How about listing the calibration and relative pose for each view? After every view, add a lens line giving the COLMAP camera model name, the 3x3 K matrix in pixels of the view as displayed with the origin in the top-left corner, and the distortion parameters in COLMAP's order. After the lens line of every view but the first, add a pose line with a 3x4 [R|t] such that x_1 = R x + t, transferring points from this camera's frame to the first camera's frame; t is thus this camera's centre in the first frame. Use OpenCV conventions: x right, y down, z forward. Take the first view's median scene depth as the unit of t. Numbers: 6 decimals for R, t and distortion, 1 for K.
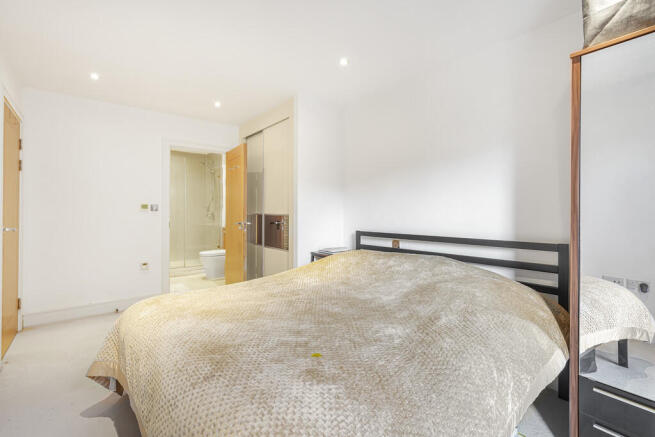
lens RADIAL K [[302.0, 0, 329.6], [0, 302.0, 217.2], [0, 0, 1]] dist [-0.002586, 0.000348]
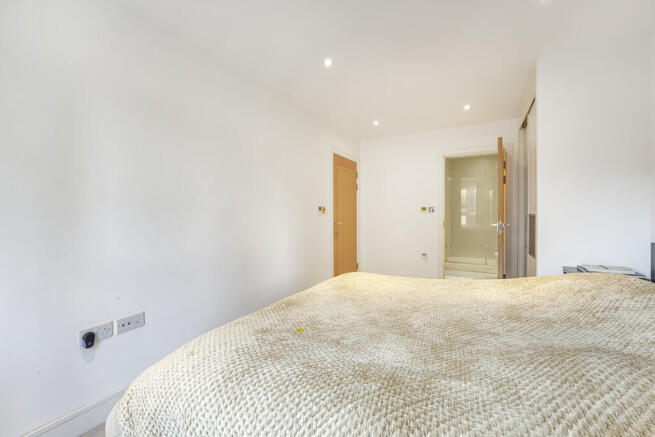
lens RADIAL K [[275.2, 0, 328.3], [0, 275.2, 215.2], [0, 0, 1]] dist [-0.000486, 0.000605]
pose [[0.375991, -0.000525, -0.926623, 0.322034], [-0.004399, 0.999988, -0.002352, -0.003845], [0.926613, 0.004961, 0.375984, 0.208472]]
